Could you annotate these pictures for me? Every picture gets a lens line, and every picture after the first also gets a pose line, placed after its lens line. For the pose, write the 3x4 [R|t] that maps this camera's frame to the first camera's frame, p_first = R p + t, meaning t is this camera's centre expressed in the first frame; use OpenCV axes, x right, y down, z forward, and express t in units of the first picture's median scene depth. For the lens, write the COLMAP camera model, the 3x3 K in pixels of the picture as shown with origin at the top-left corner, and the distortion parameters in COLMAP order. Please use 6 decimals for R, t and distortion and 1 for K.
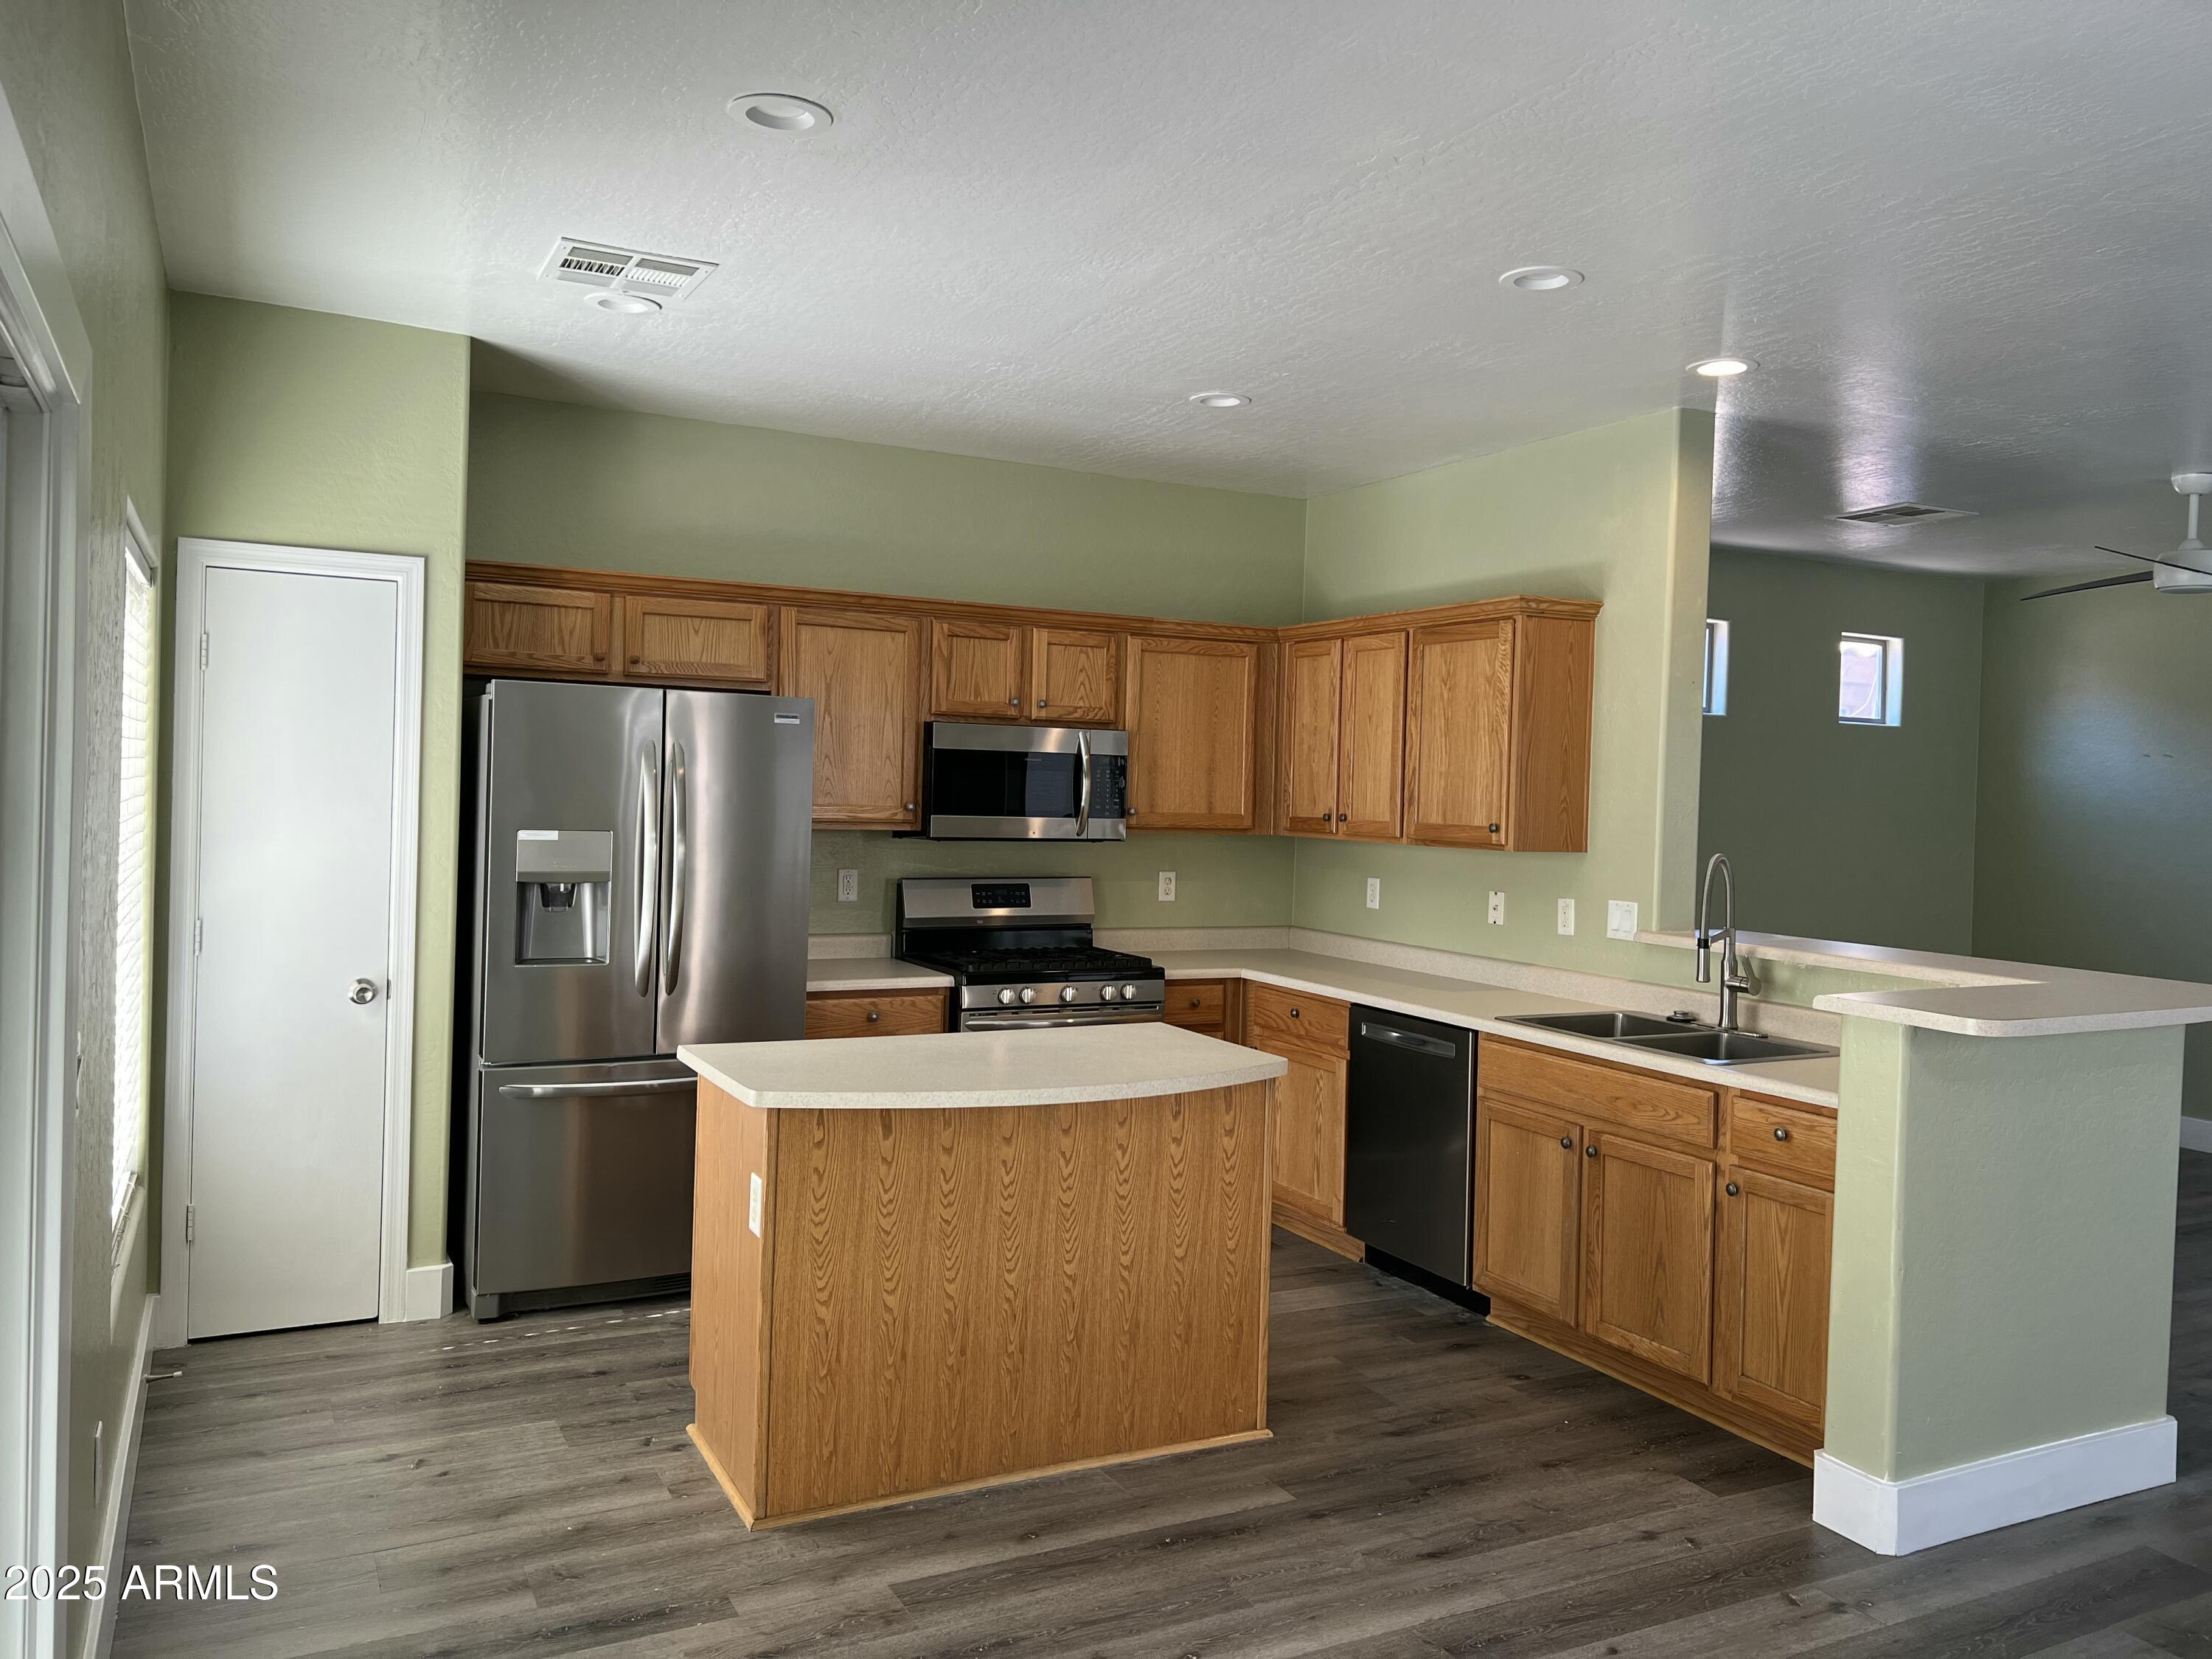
lens RADIAL K [[1660.2, 0, 1112.5], [0, 1660.2, 811.8], [0, 0, 1]] dist [0.063770, -0.073463]
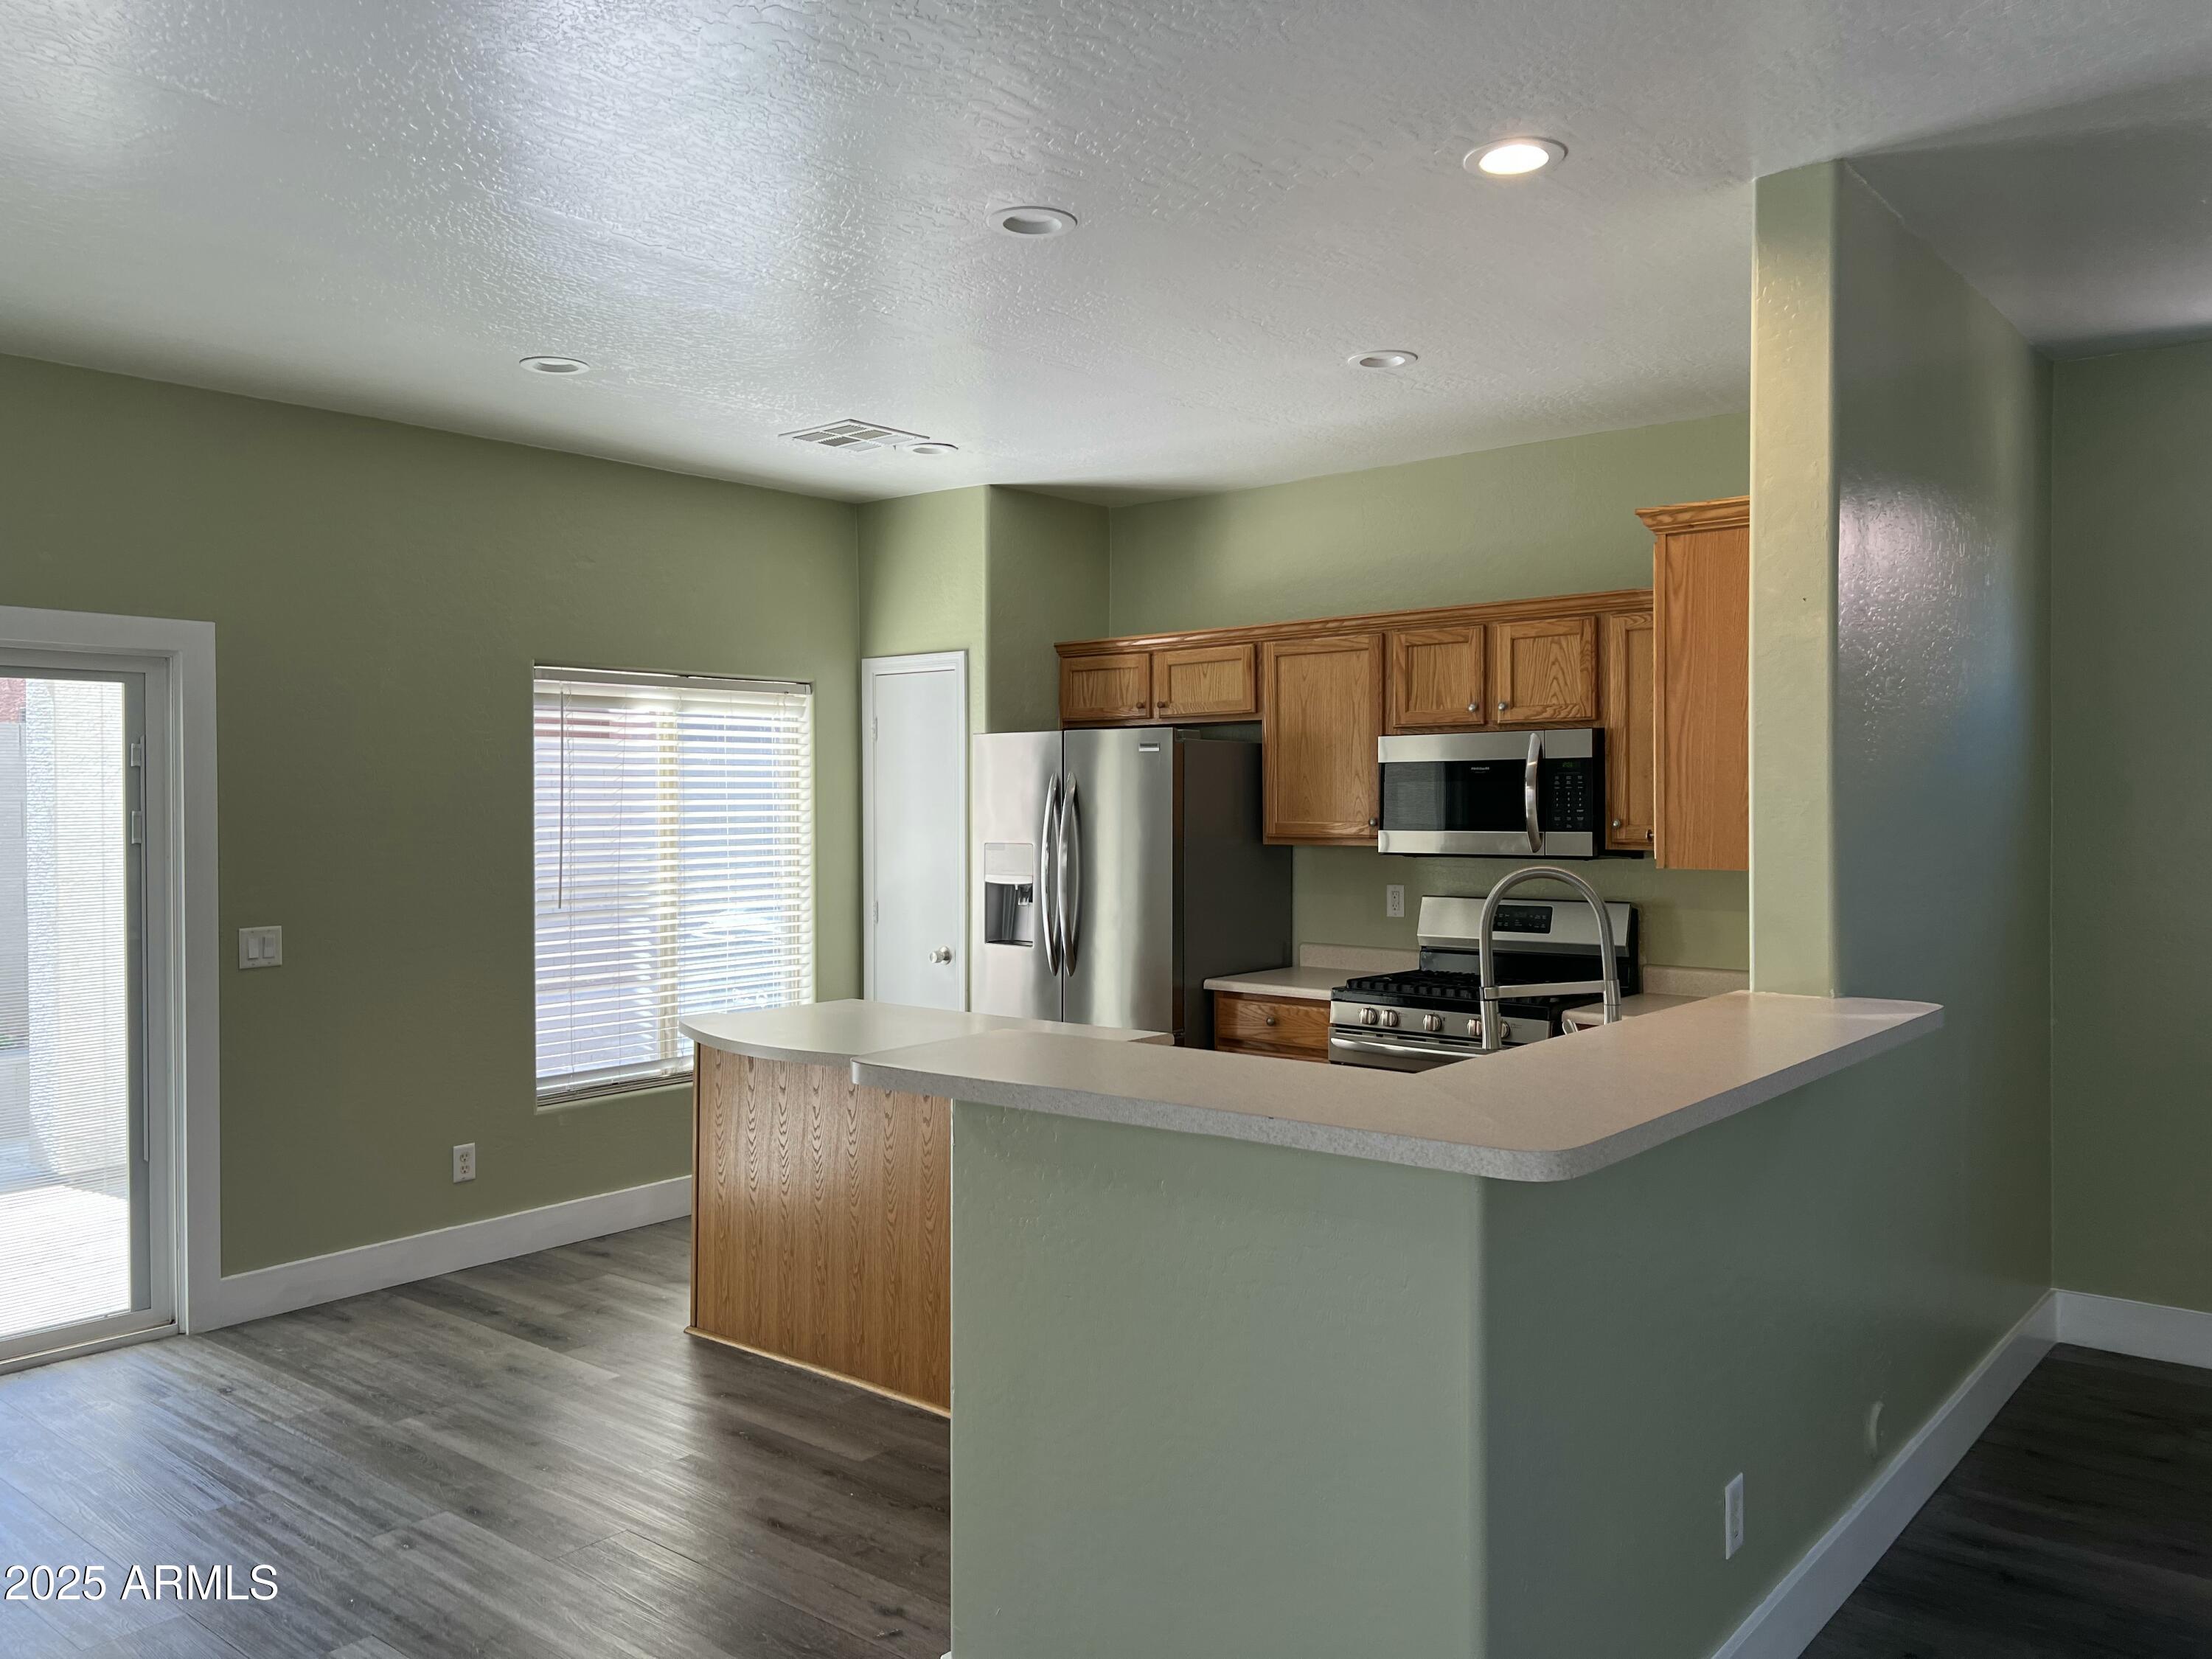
lens RADIAL K [[1660.2, 0, 1111.7], [0, 1660.2, 810.0], [0, 0, 1]] dist [0.063770, -0.073463]
pose [[0.386990, -0.026355, -0.921707, 0.746517], [0.003085, 0.999623, -0.027288, 0.016508], [0.922079, 0.007717, 0.386926, 0.469696]]
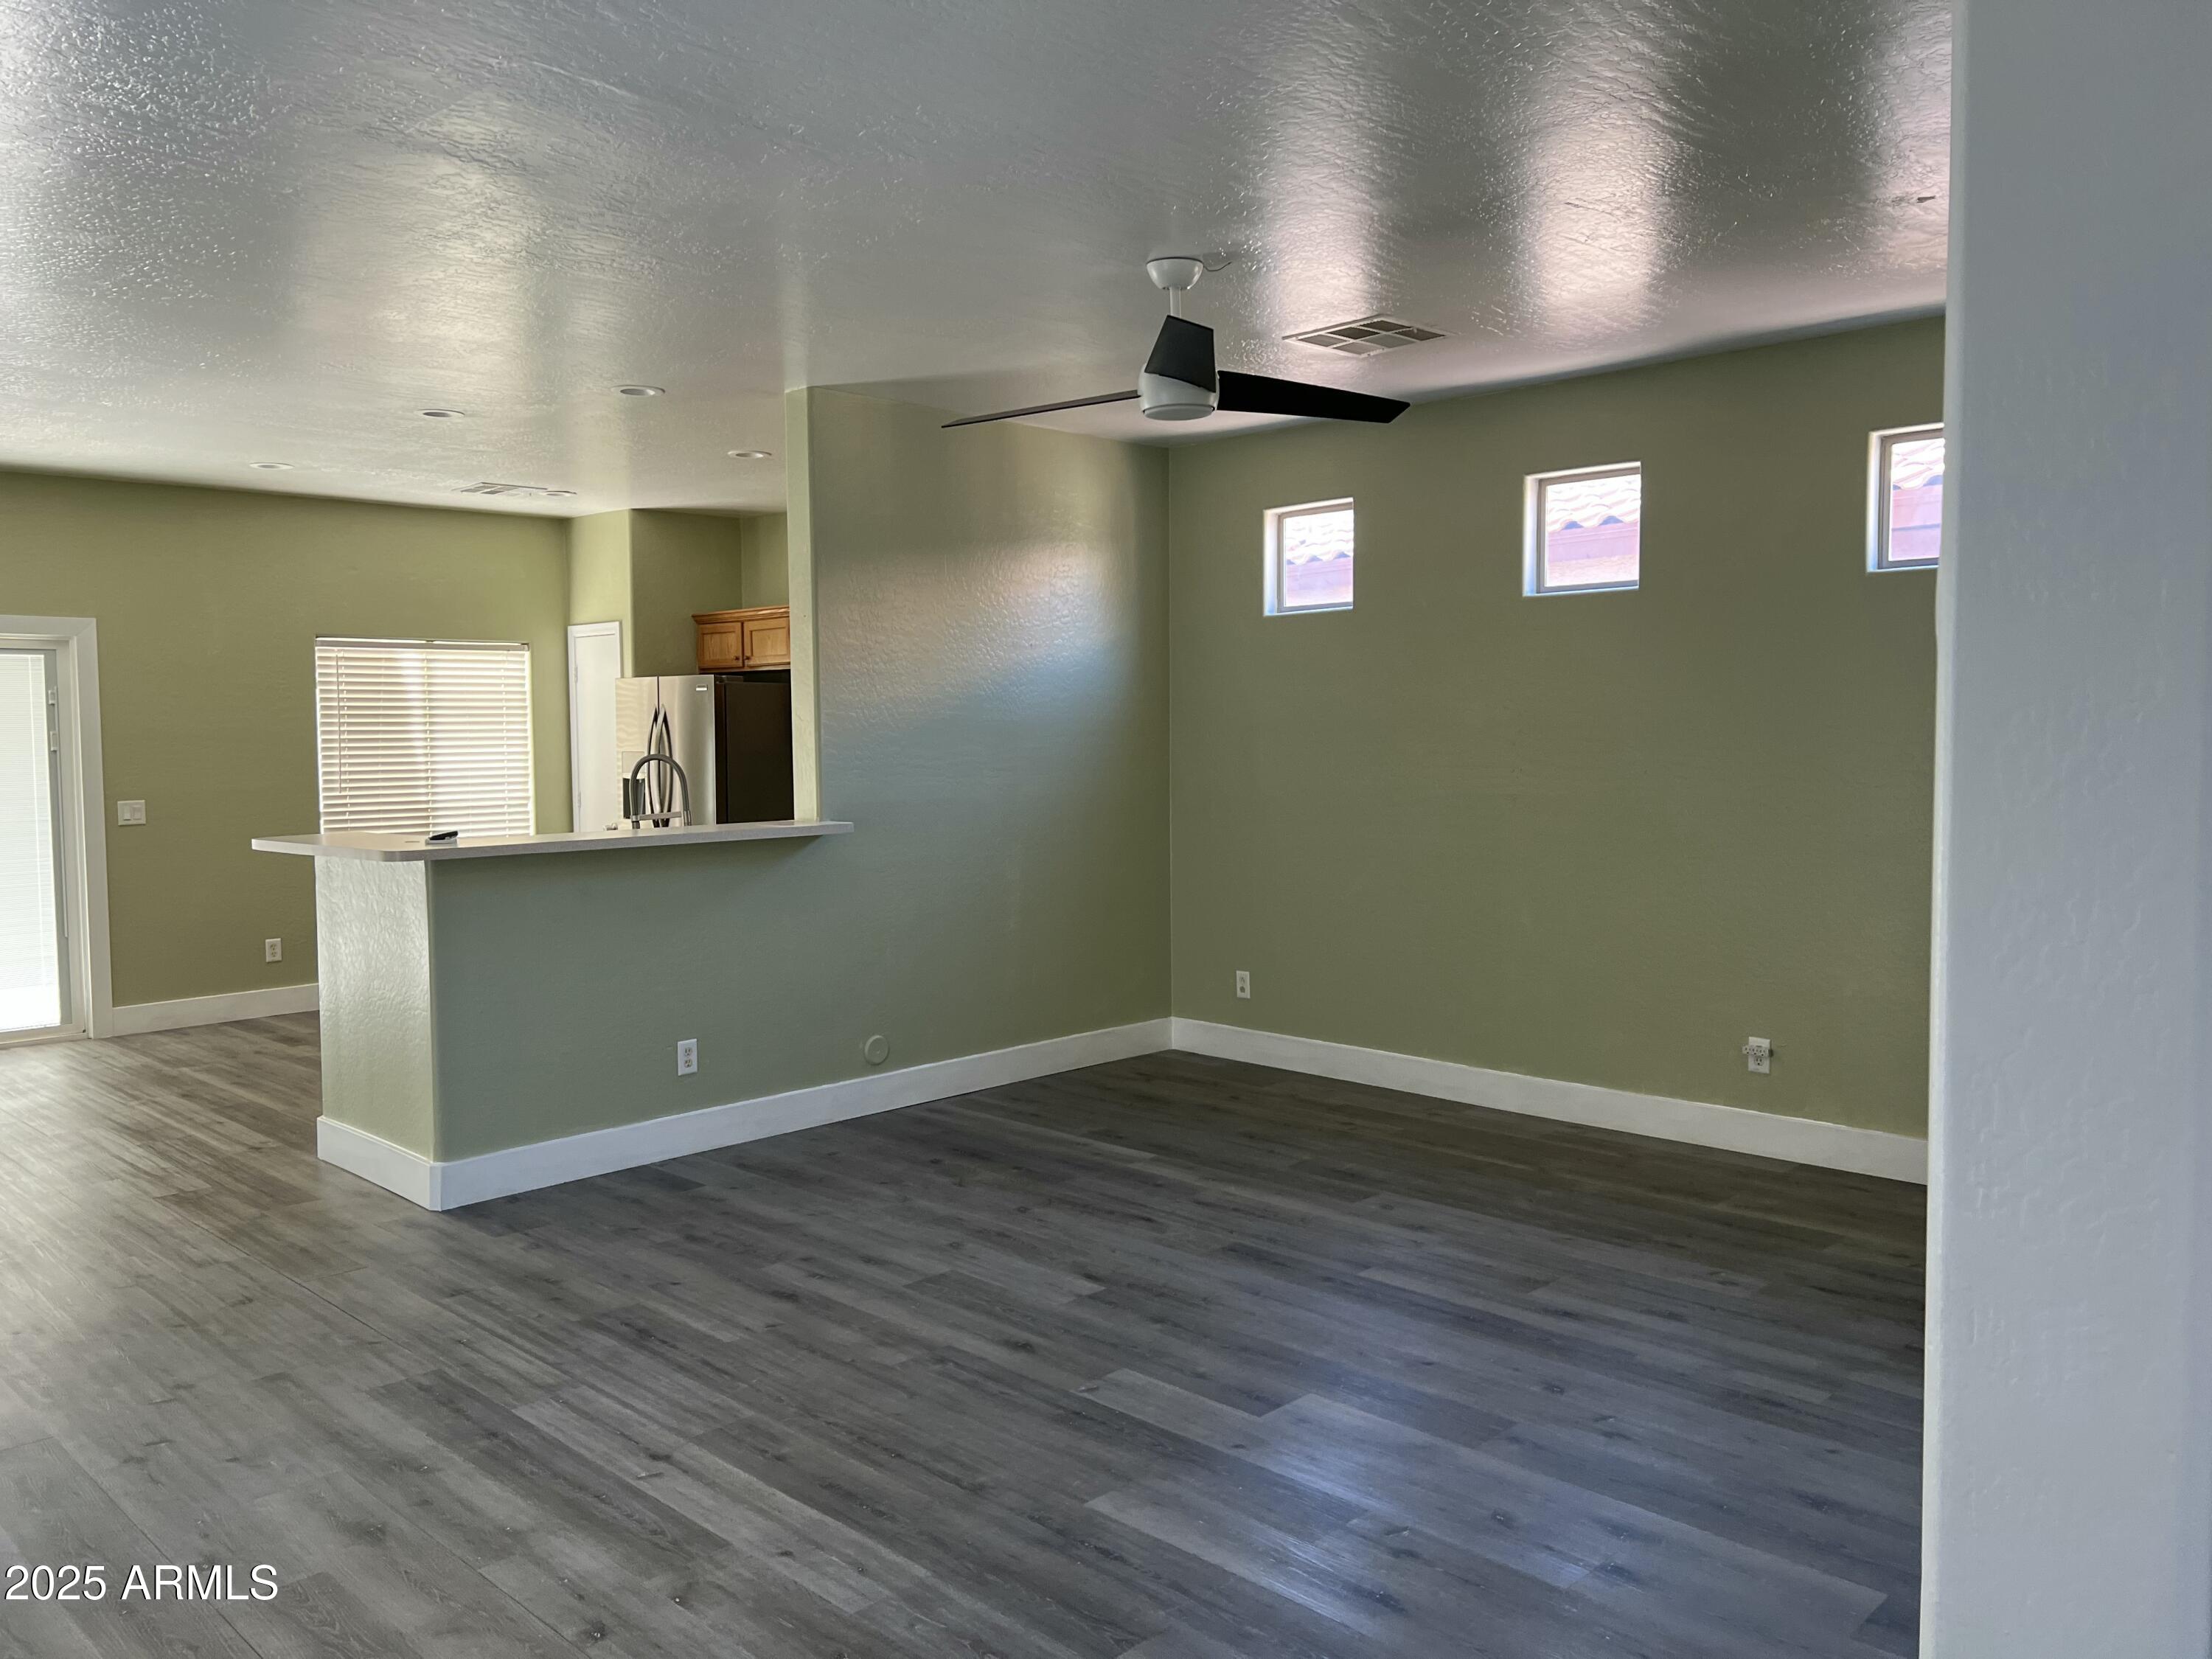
lens RADIAL K [[1660.2, 0, 1092.4], [0, 1660.2, 811.7], [0, 0, 1]] dist [0.063770, -0.073463]
pose [[0.302294, 0.018817, -0.953029, 1.502977], [0.006425, 0.999742, 0.021777, 0.037675], [0.953193, -0.012706, 0.302096, 0.793735]]
